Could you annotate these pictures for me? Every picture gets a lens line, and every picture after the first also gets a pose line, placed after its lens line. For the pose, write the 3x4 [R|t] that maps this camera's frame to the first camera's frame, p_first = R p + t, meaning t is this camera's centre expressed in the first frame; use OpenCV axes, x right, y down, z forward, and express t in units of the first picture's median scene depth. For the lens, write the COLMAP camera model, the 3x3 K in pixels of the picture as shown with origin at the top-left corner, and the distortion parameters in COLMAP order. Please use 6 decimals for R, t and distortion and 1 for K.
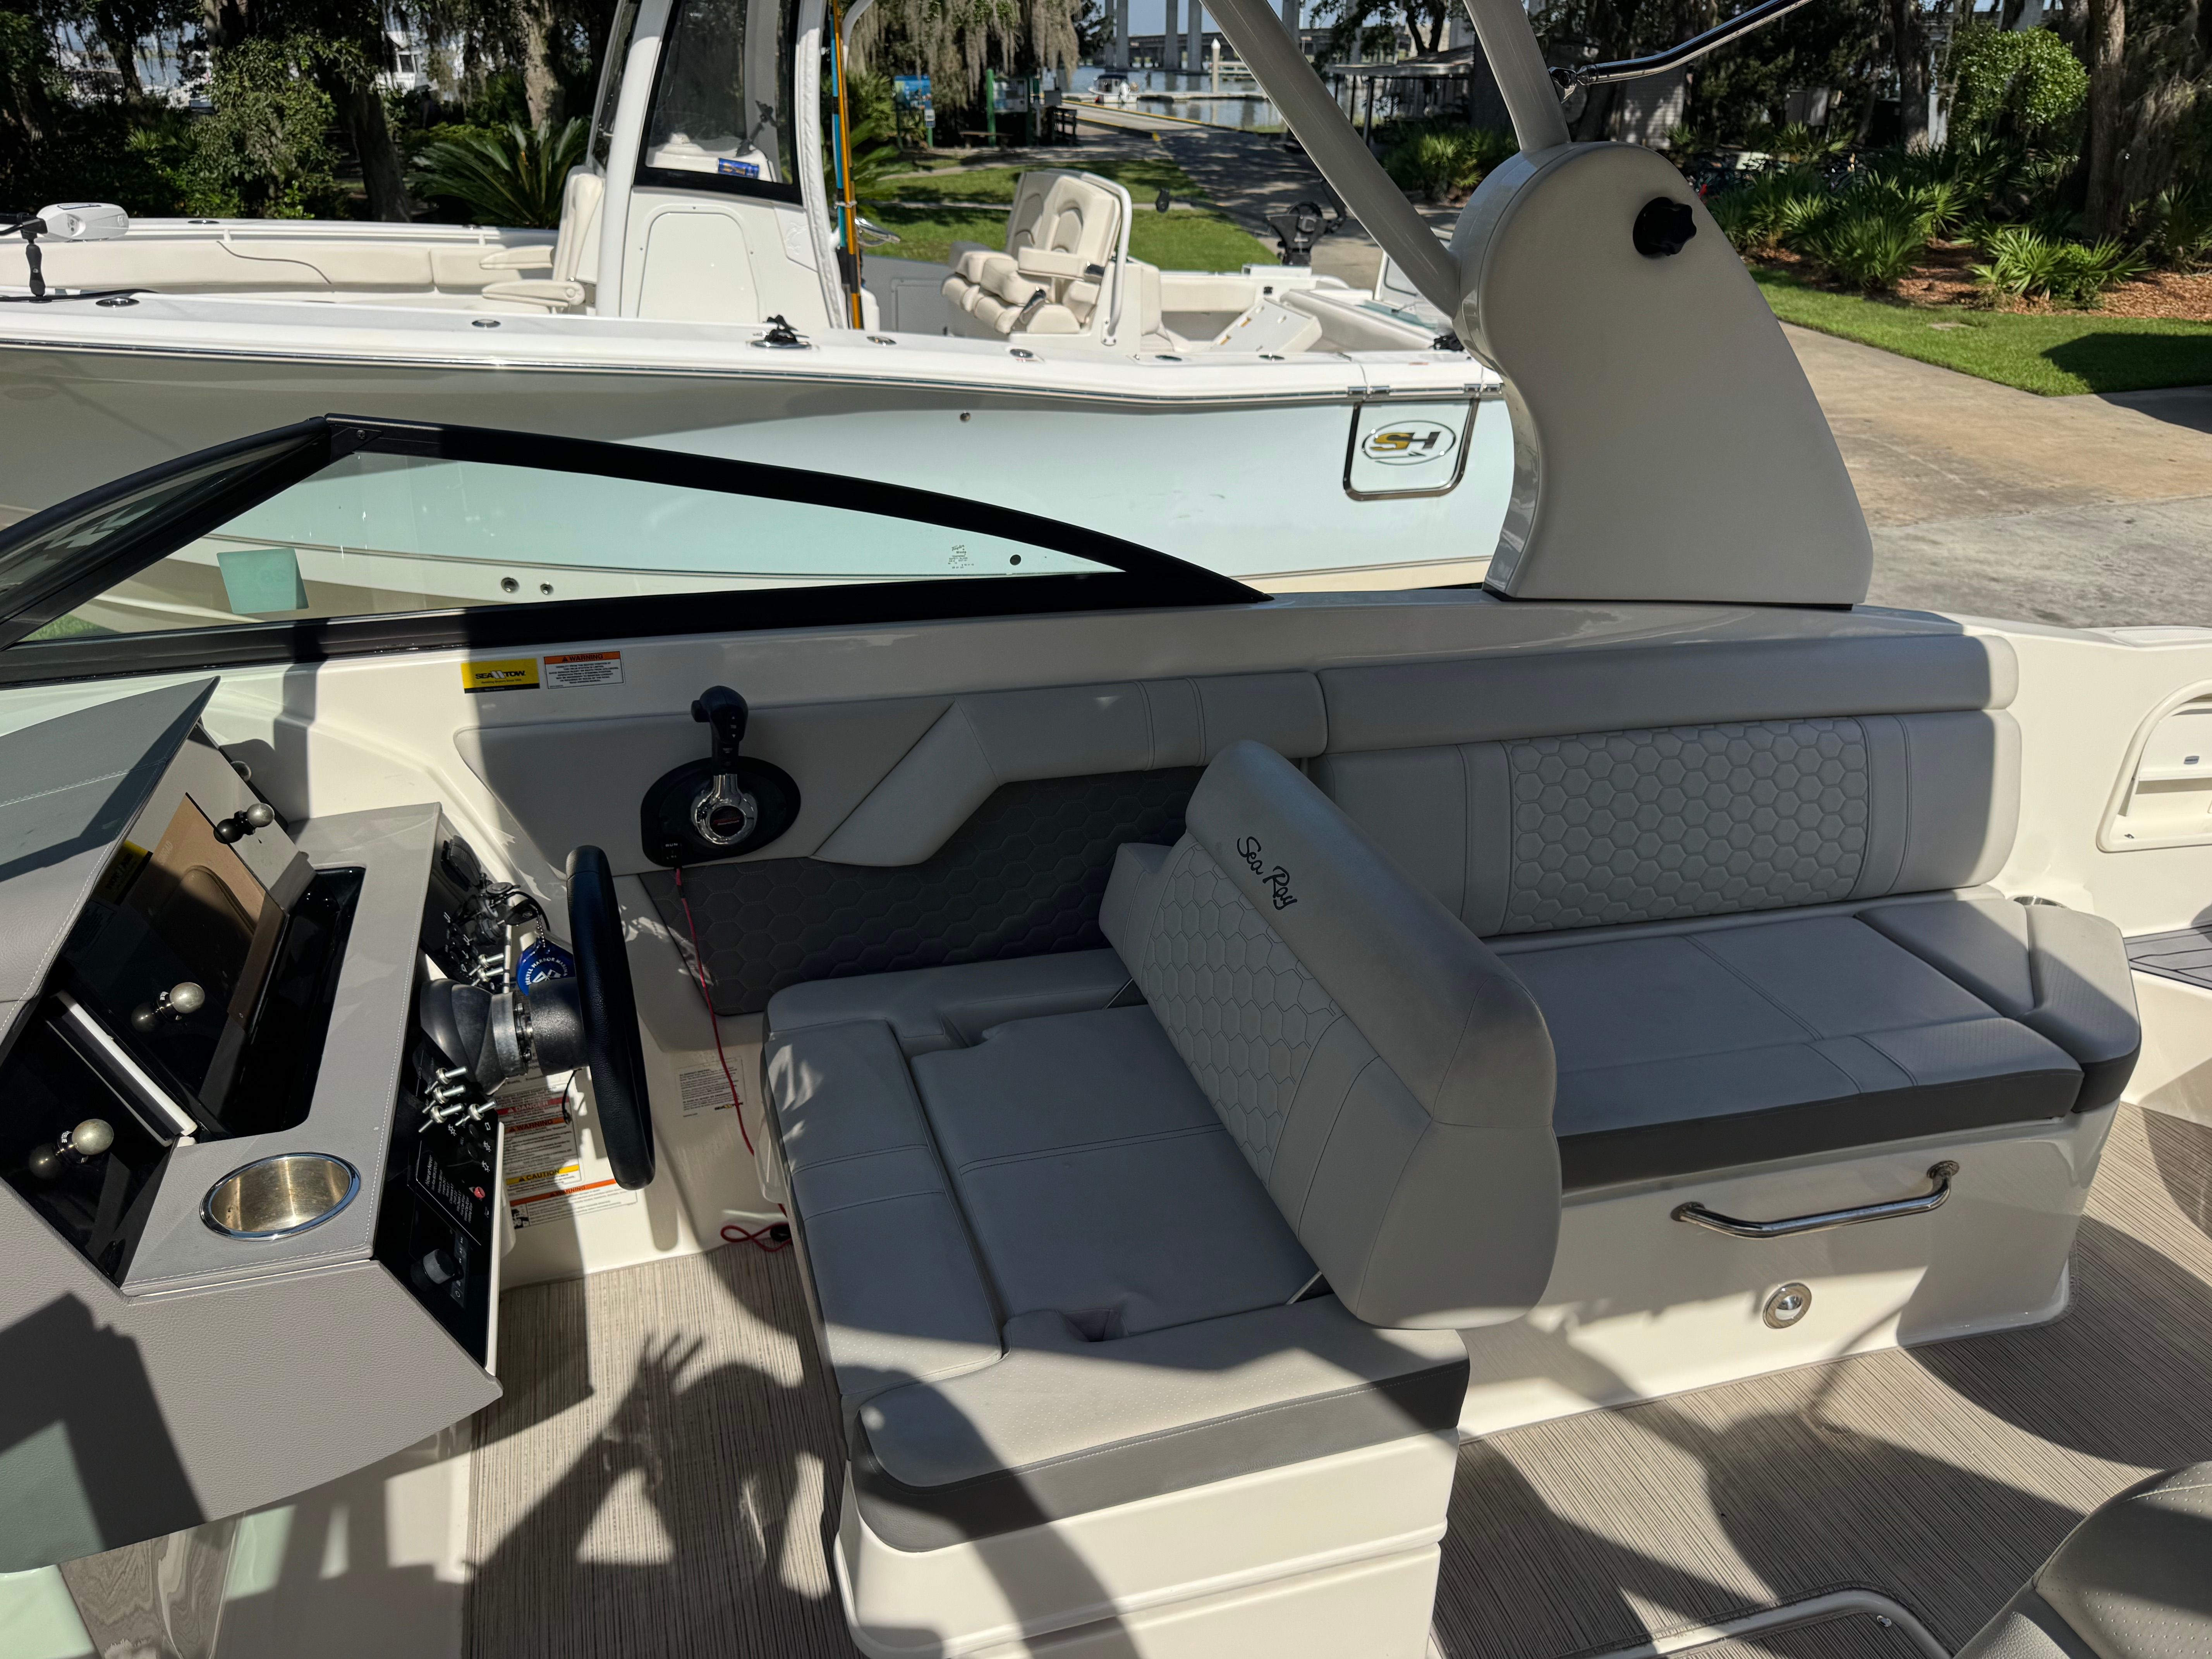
lens RADIAL K [[1601.5, 0, 1082.2], [0, 1601.5, 843.6], [0, 0, 1]] dist [0.041776, -0.057179]
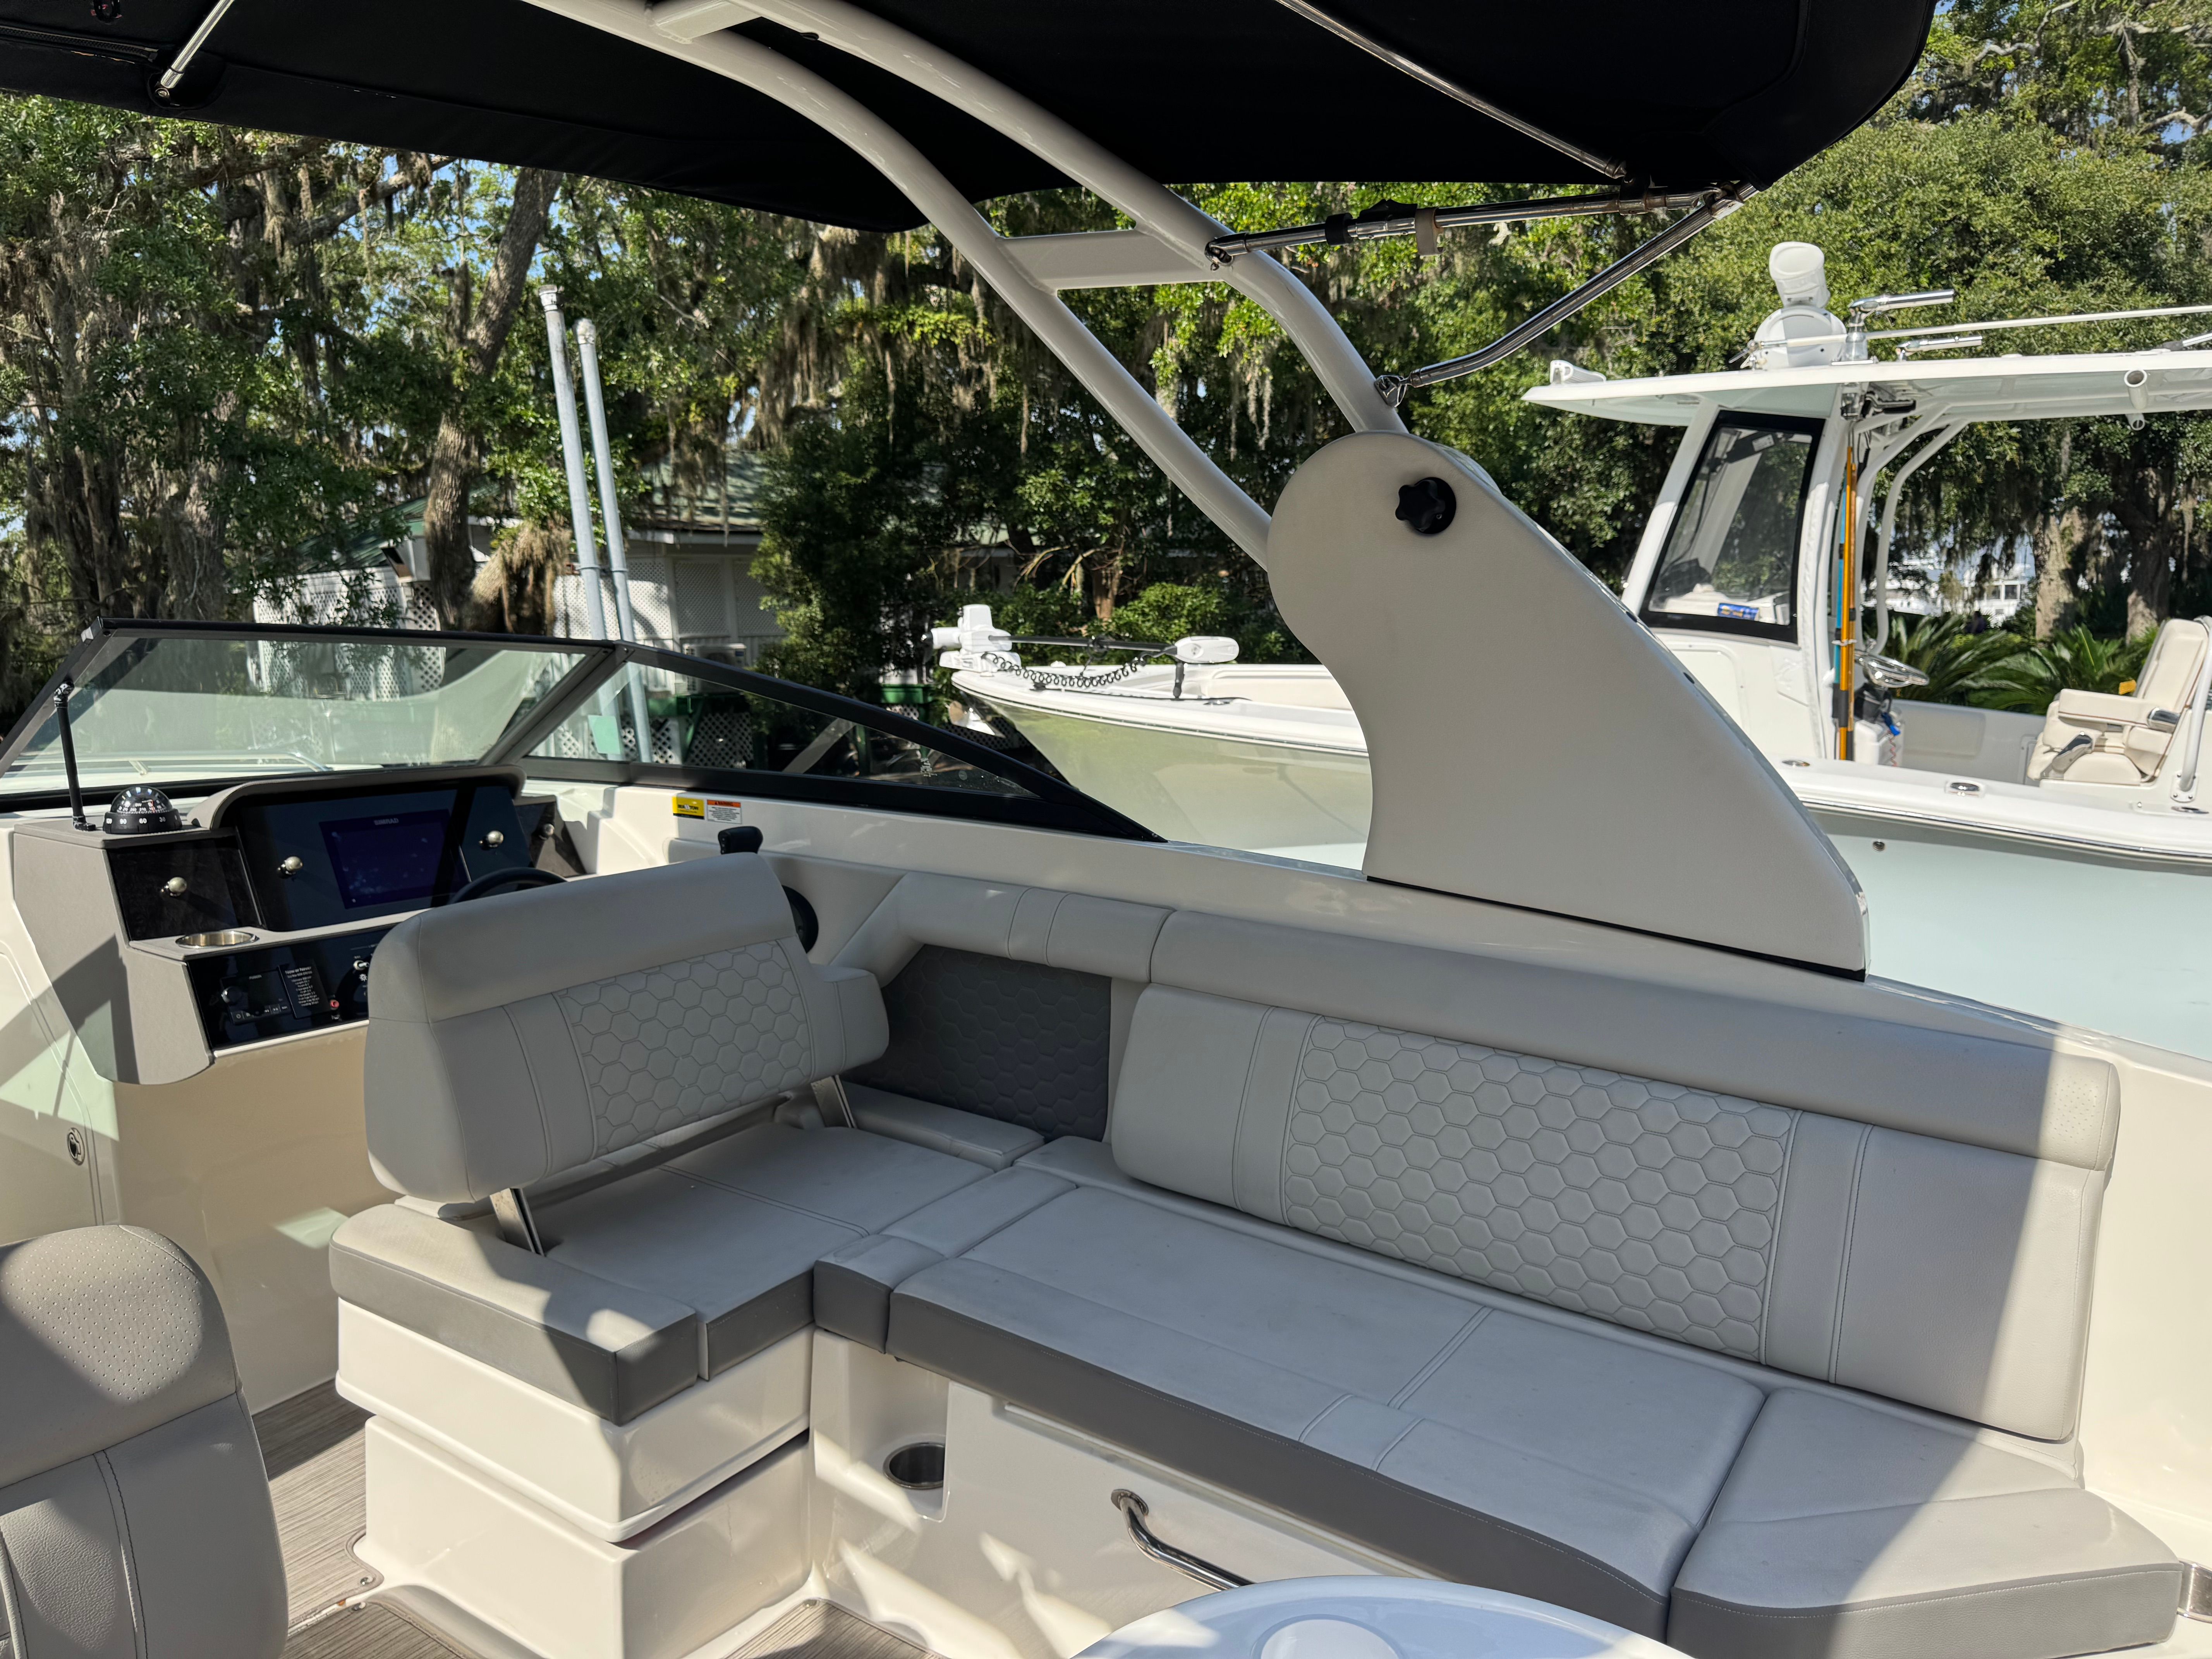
lens RADIAL K [[1564.2, 0, 1118.1], [0, 1564.2, 852.9], [0, 0, 1]] dist [0.022540, -0.027068]
pose [[0.604280, 0.091903, -0.791454, 0.460416], [-0.321032, 0.937212, -0.136281, 0.005020], [0.729235, 0.336434, 0.595843, 0.164027]]
